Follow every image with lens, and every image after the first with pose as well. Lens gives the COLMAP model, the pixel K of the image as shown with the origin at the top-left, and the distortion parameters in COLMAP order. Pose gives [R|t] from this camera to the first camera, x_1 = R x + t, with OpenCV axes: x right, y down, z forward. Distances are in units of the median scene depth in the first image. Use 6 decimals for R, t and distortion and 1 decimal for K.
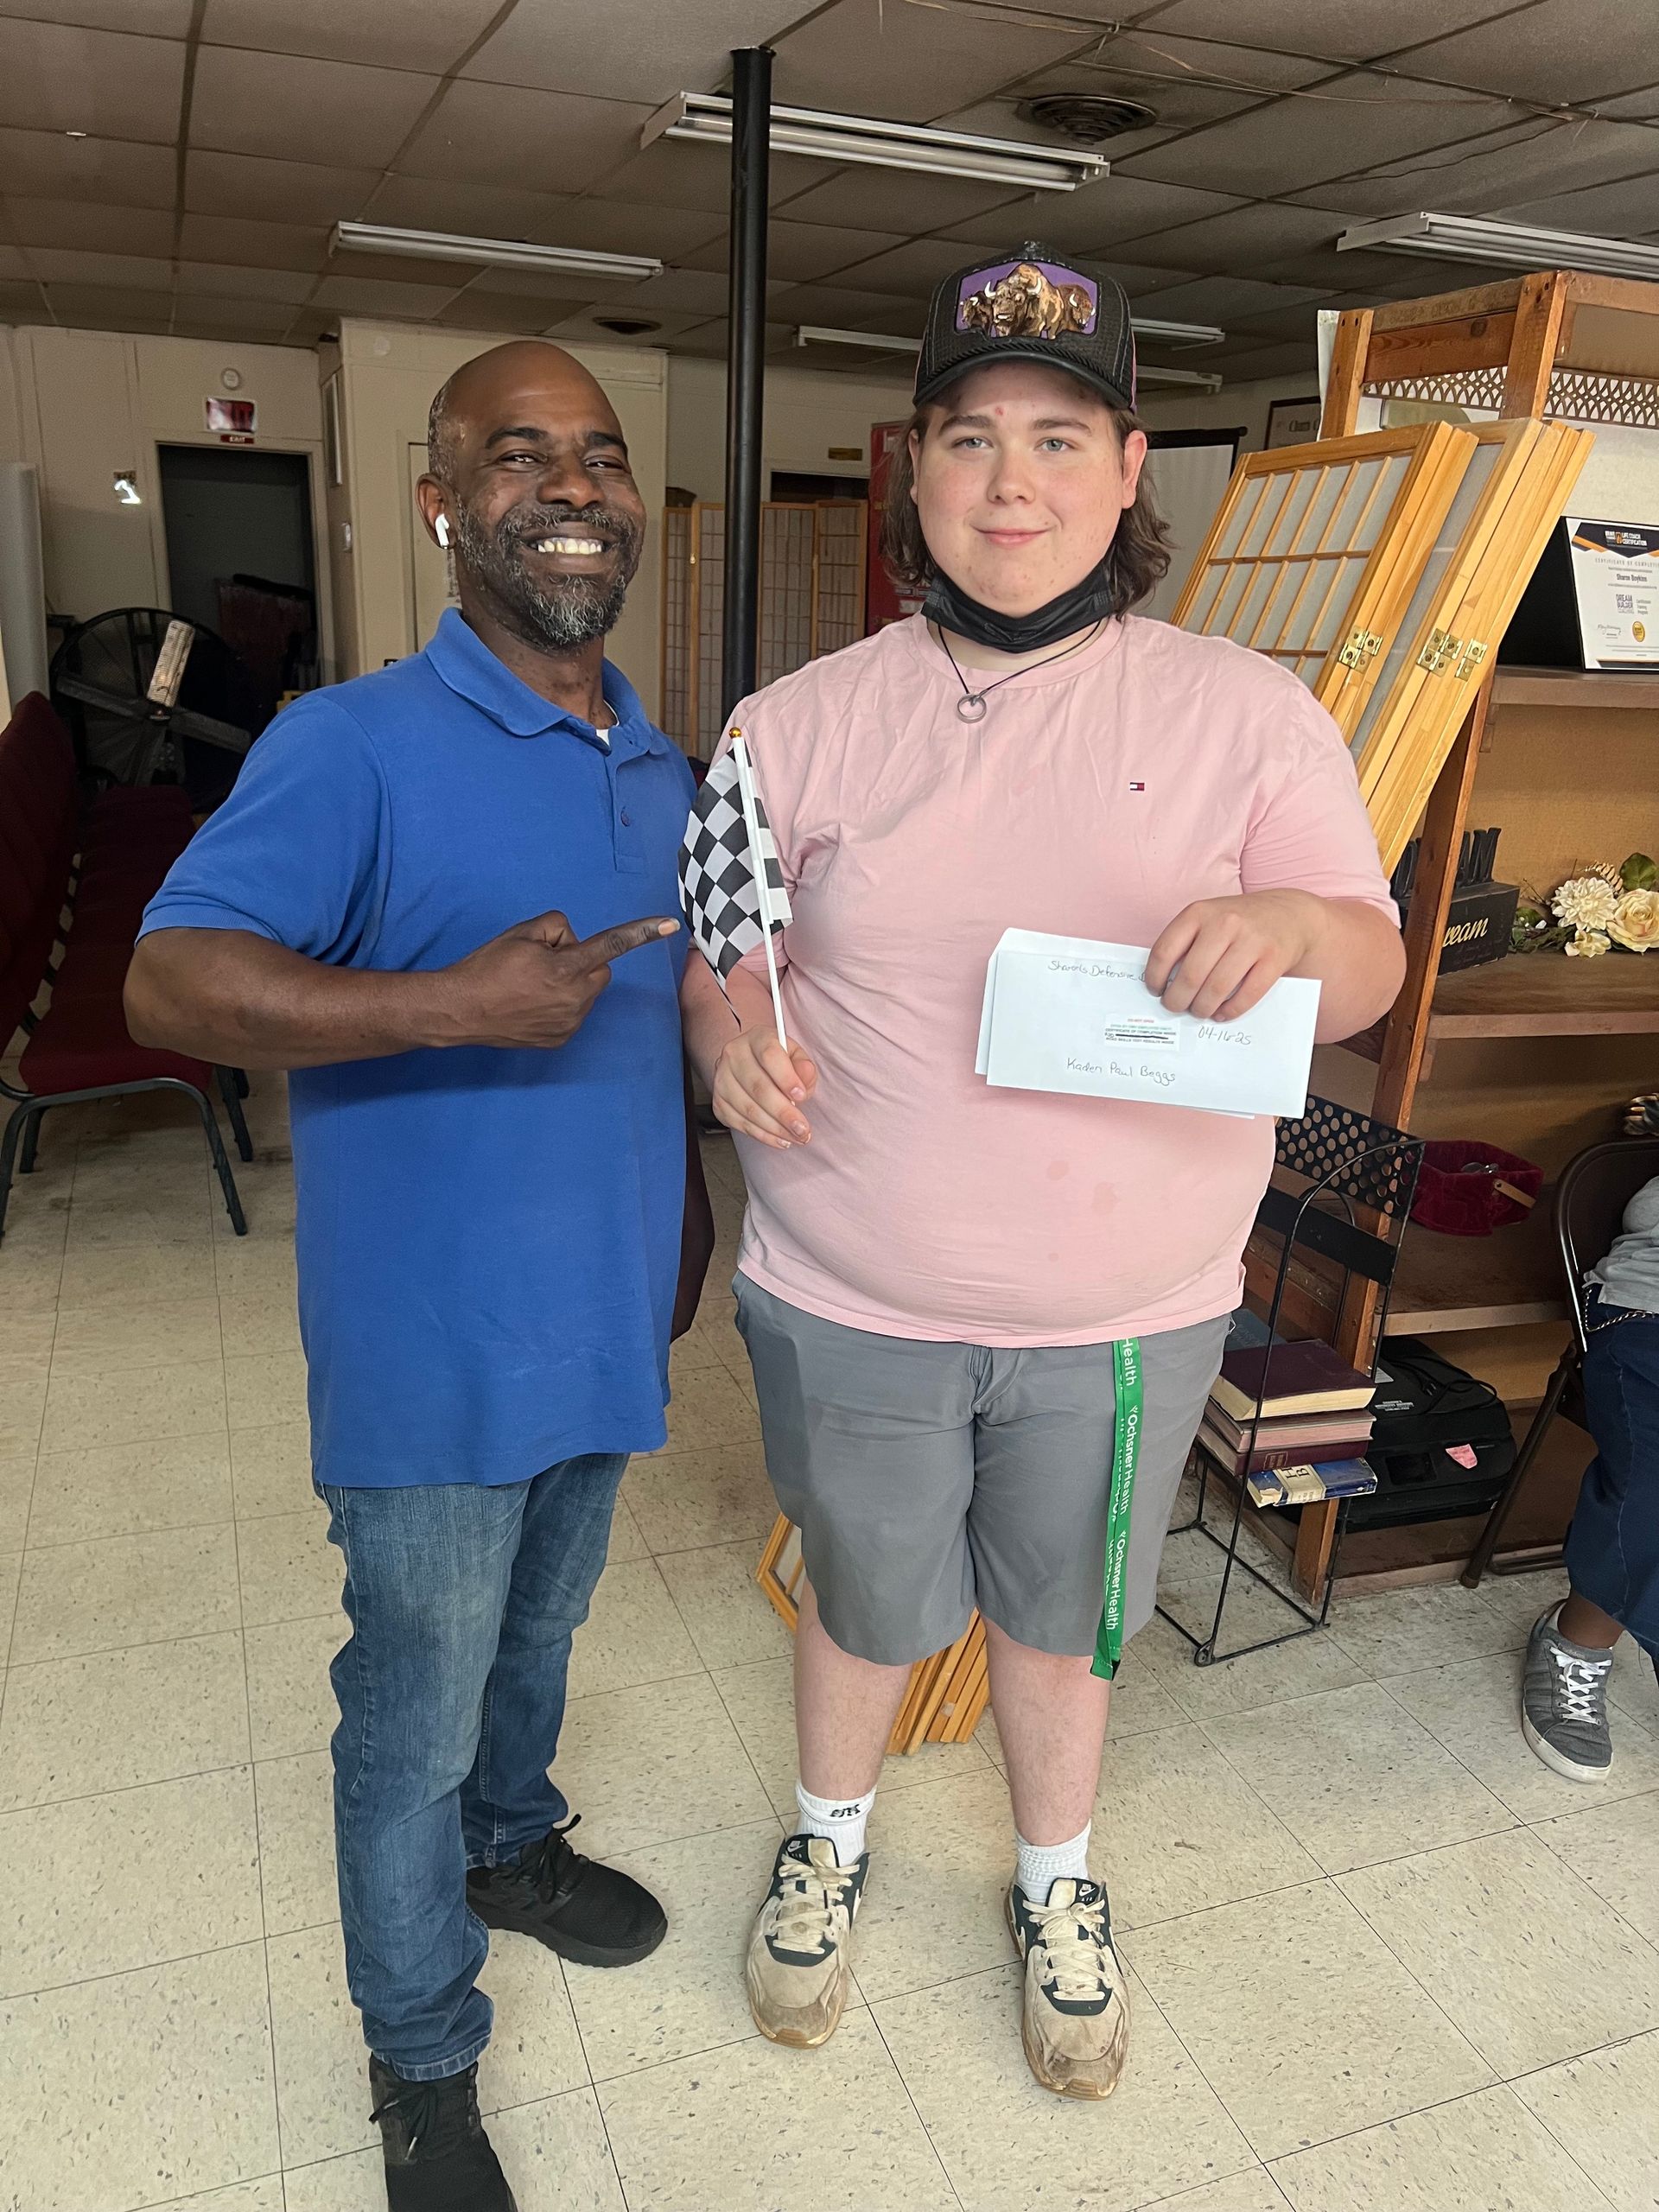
lens RADIAL K [[1655.1, 0, 847.0], [0, 1655.1, 1136.8], [0, 0, 1]] dist [0.032469, -0.036148]
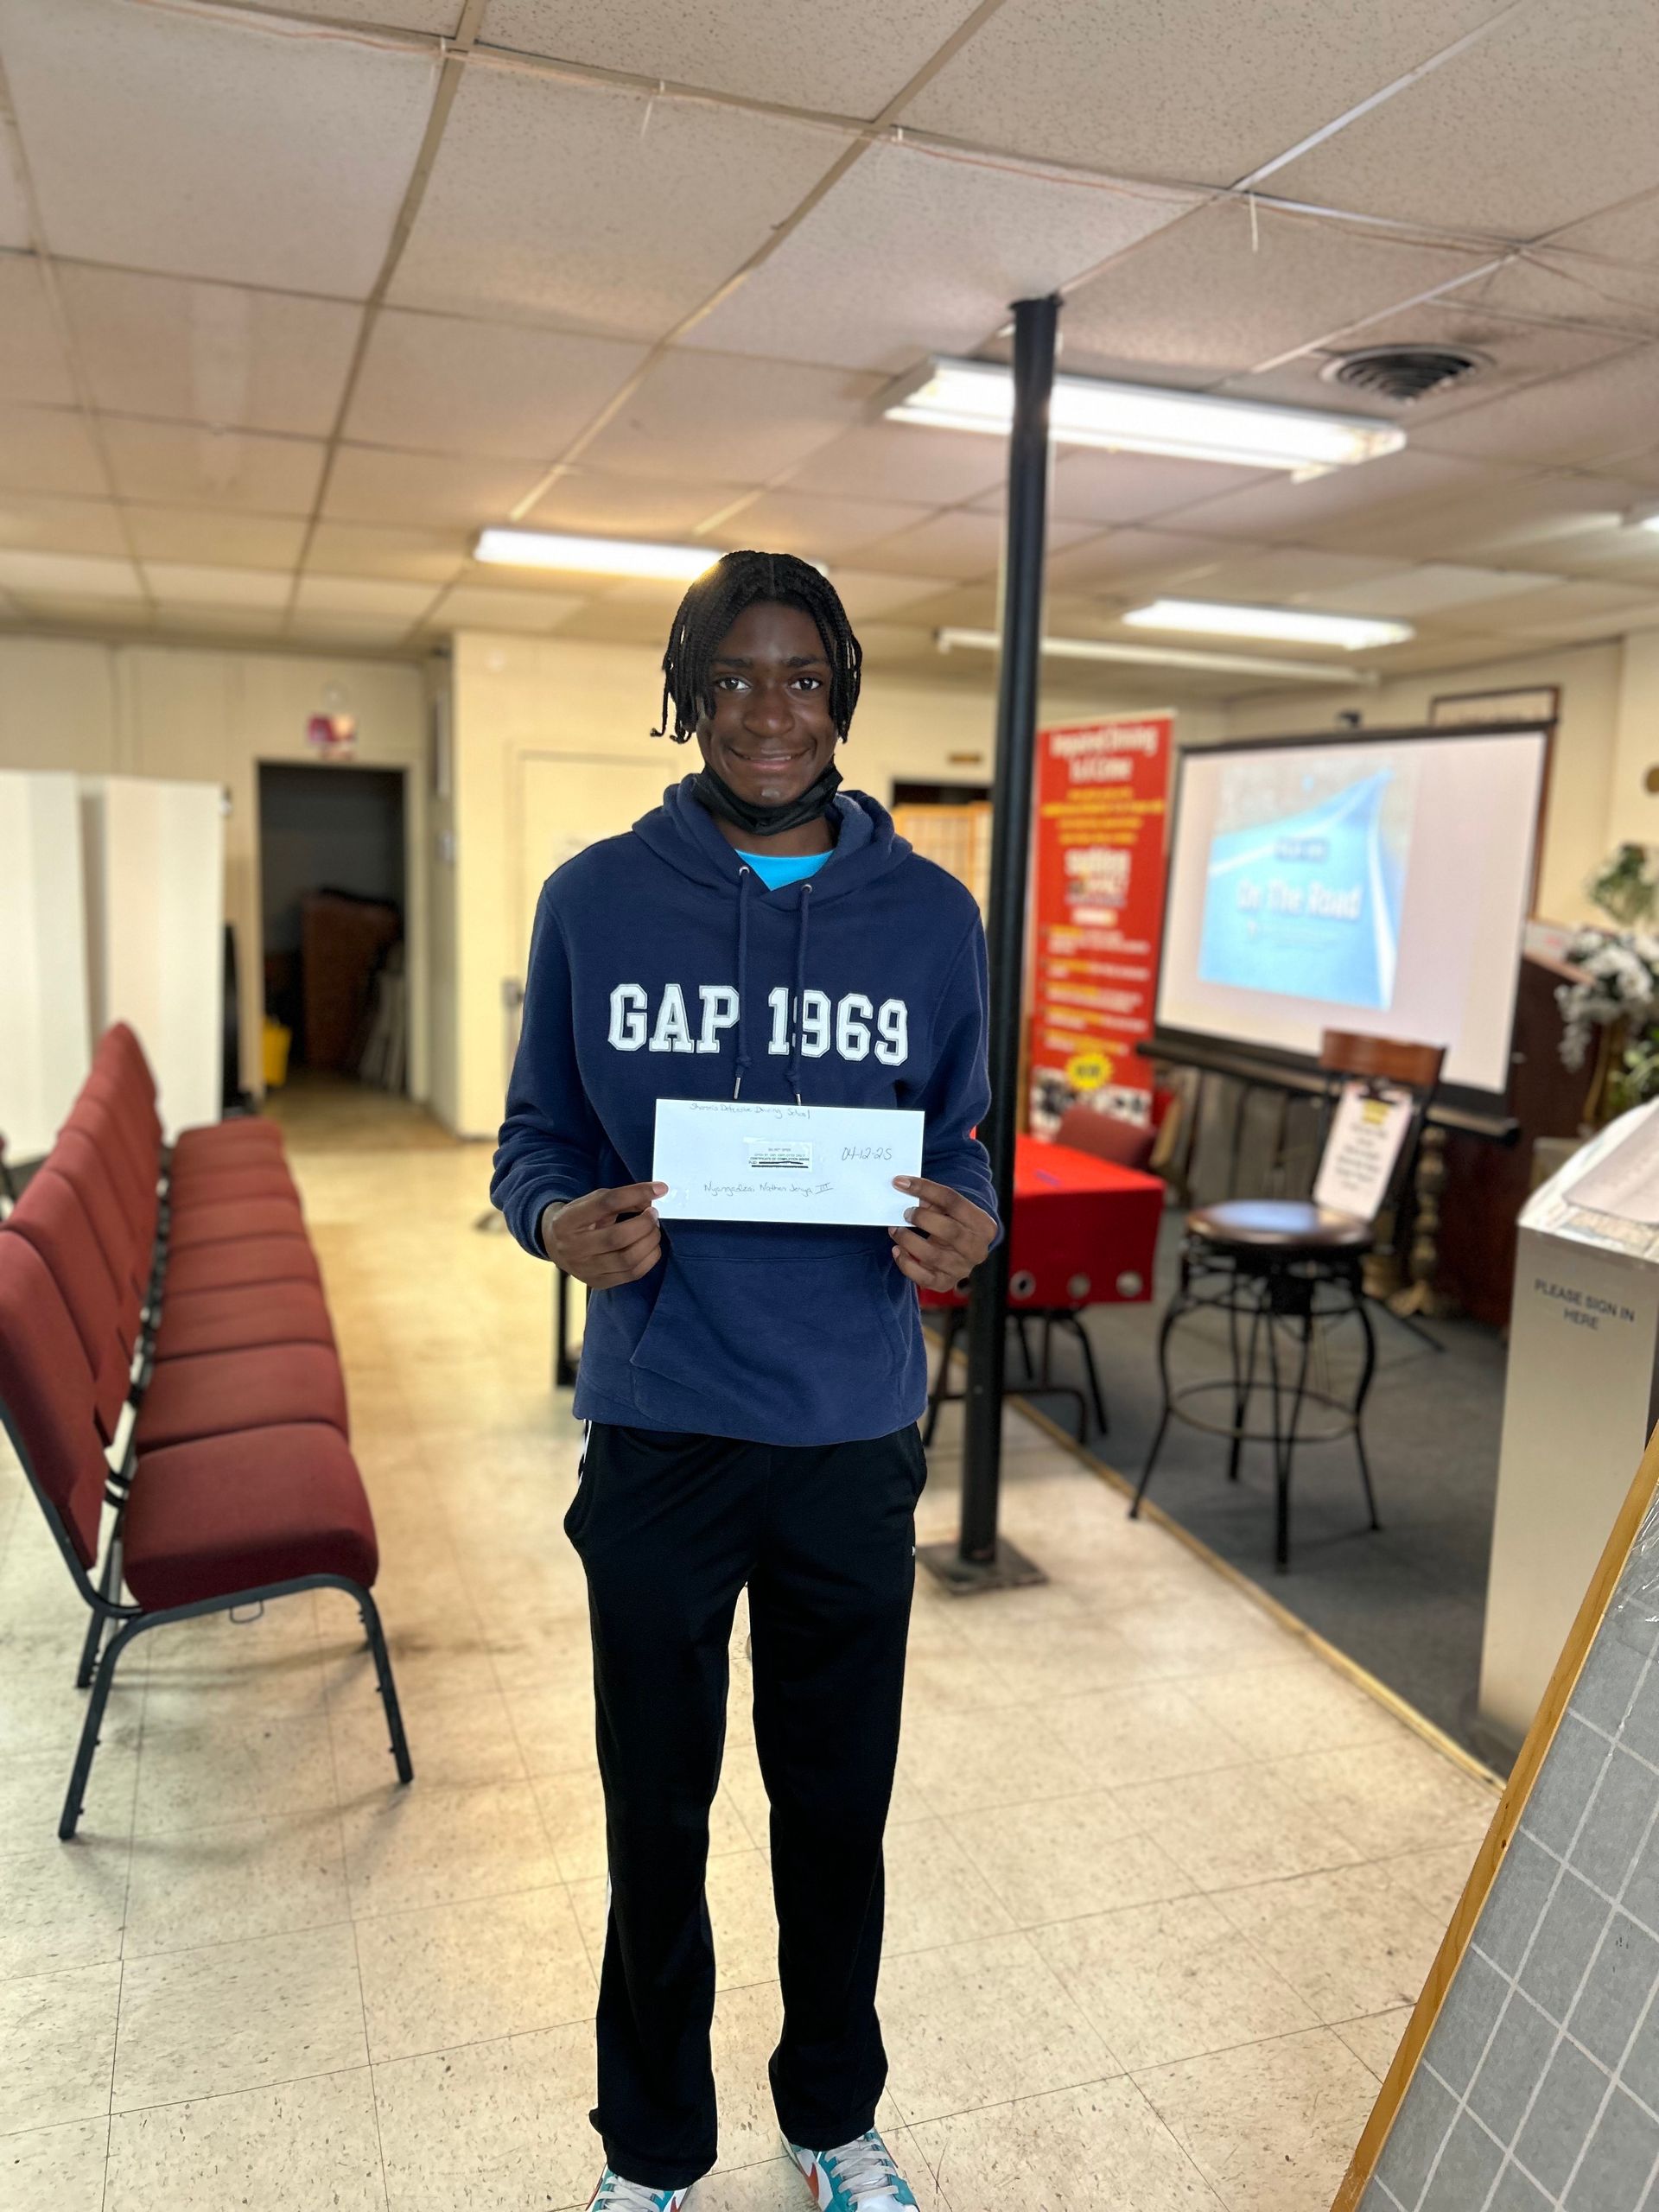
lens RADIAL K [[1692.9, 0, 838.4], [0, 1692.9, 1140.0], [0, 0, 1]] dist [0.007857, 0.000469]
pose [[0.999381, -0.006963, -0.034494, -0.188139], [0.000955, 0.985230, -0.171232, -0.123798], [0.035177, 0.171093, 0.984627, 0.328395]]
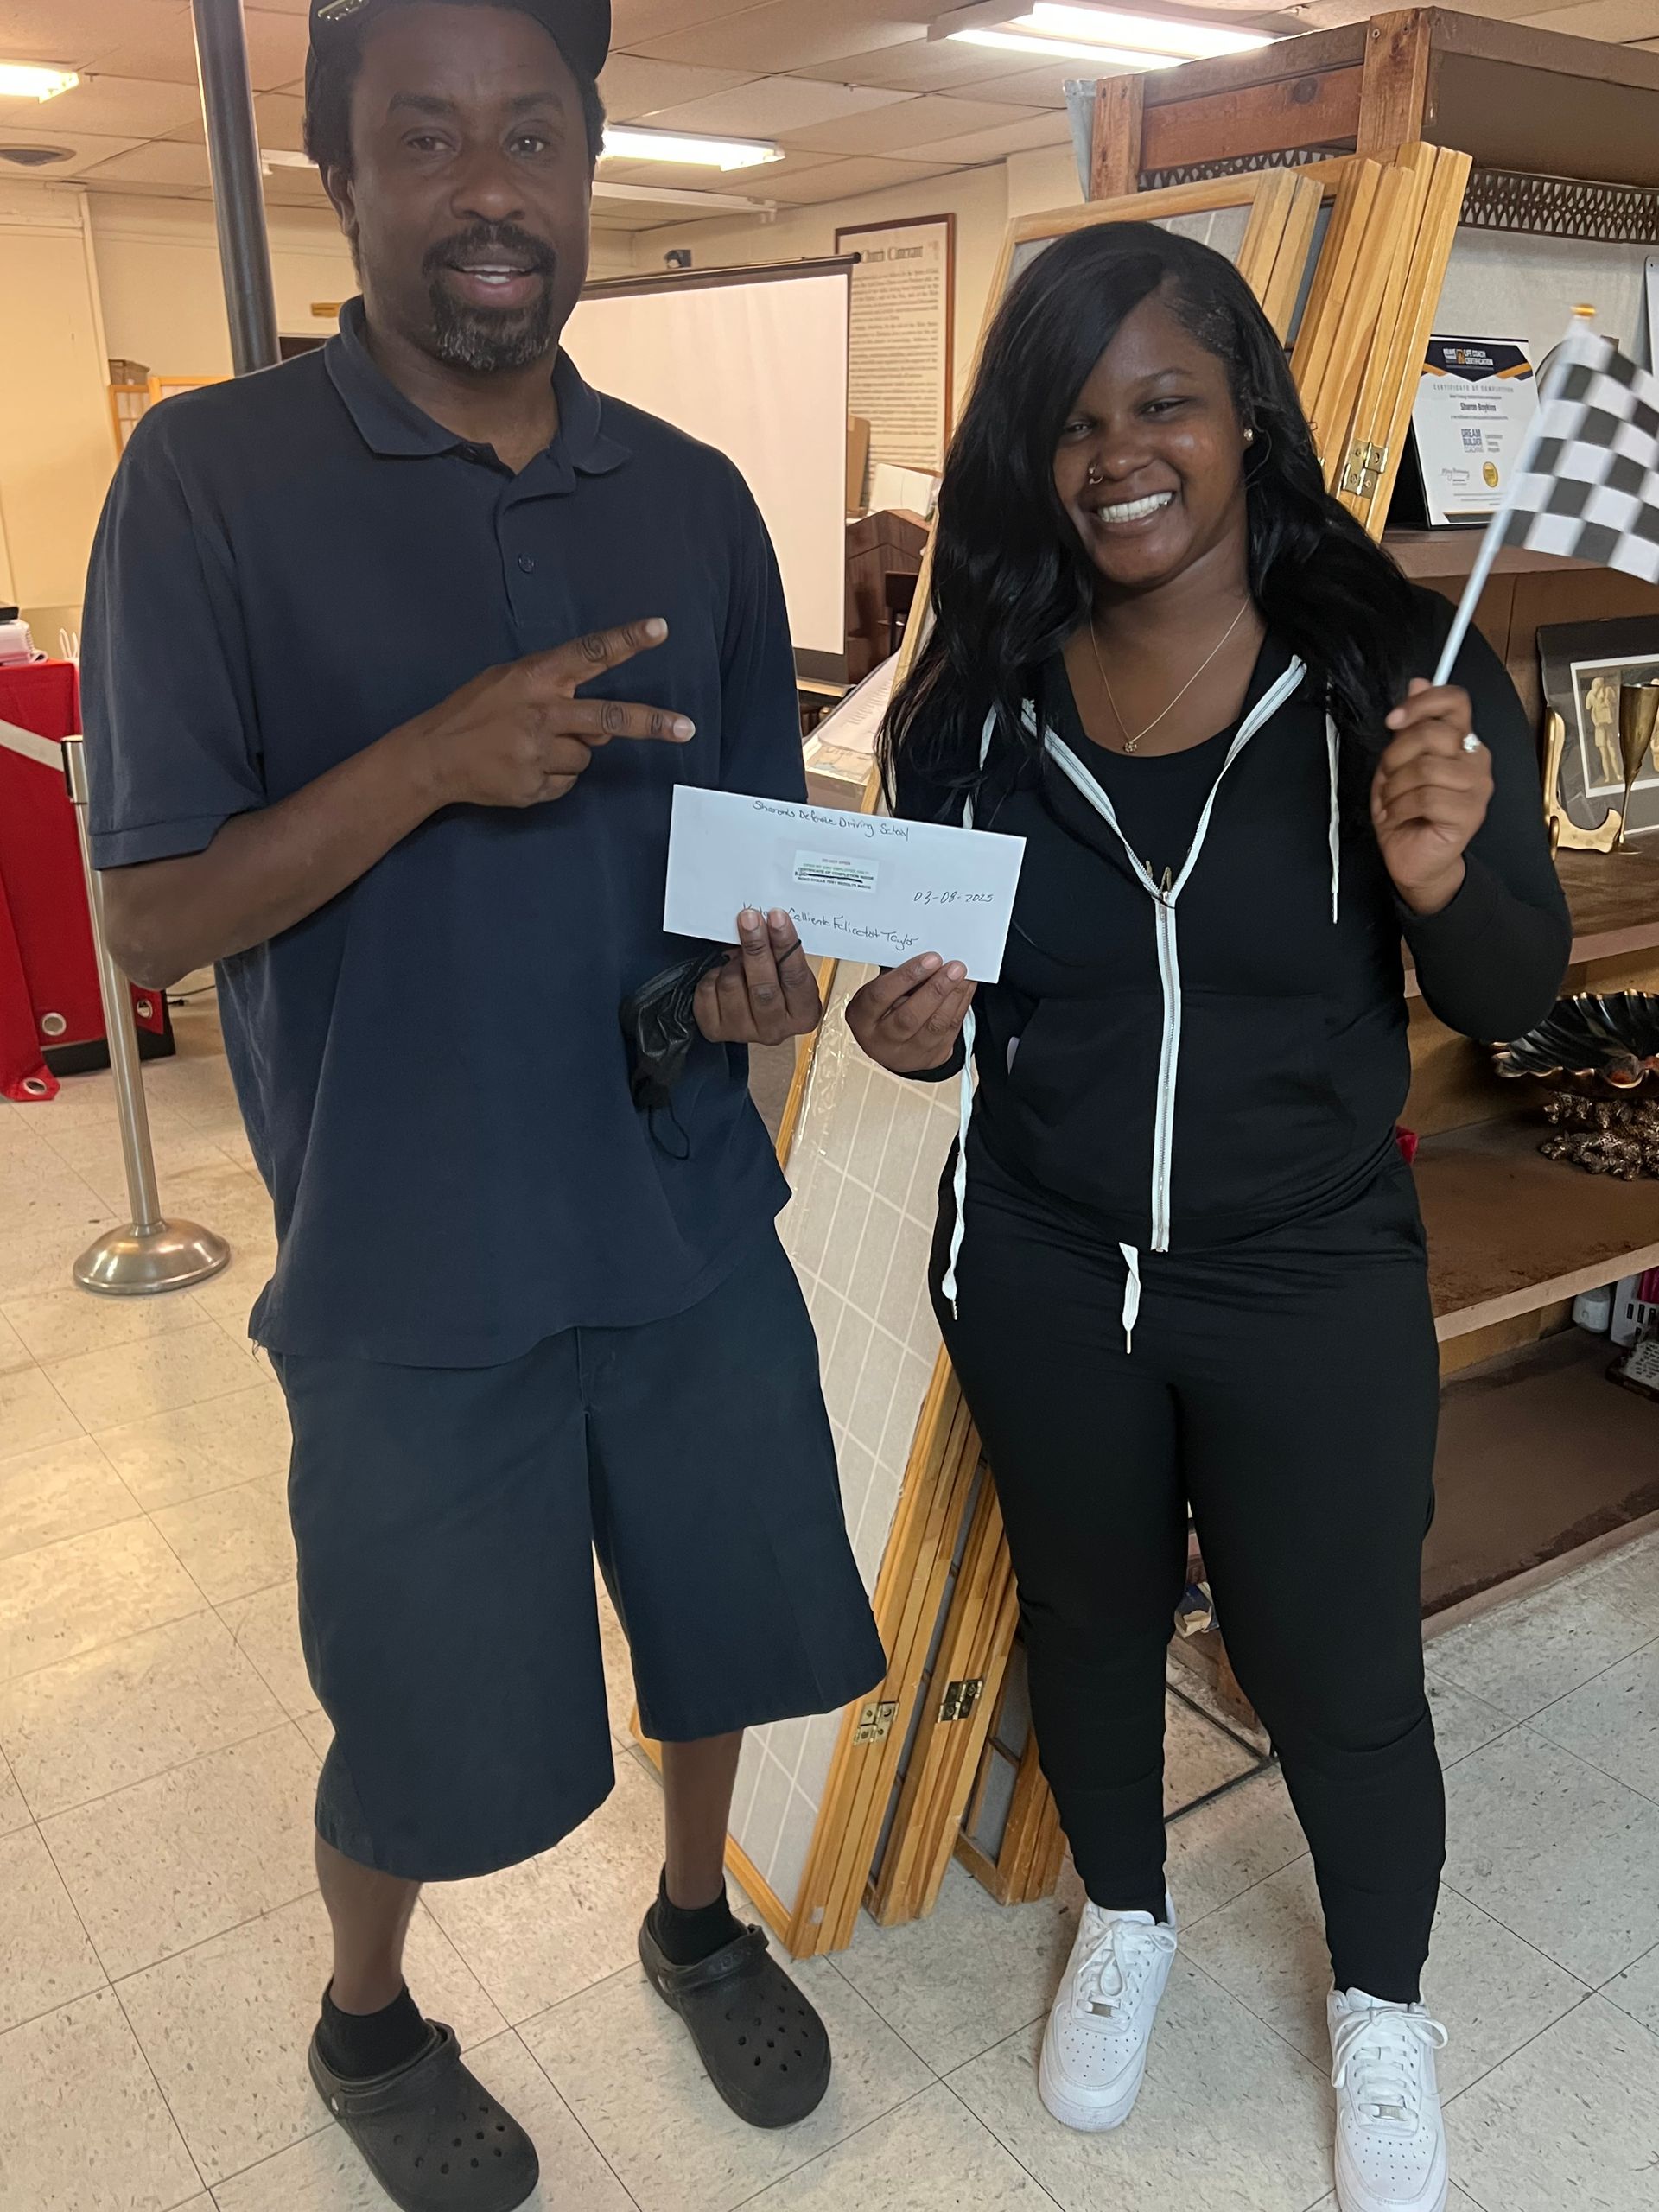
lens RADIAL K [[1844.3, 0, 829.5], [0, 1844.3, 1106.0], [0, 0, 1]] dist [0.062723, -0.097468]
pose [[0.967497, -0.136115, 0.213126, -0.064160], [0.132337, 0.990689, 0.031965, -0.068880], [-0.215493, -0.002721, 0.976502, 0.181243]]
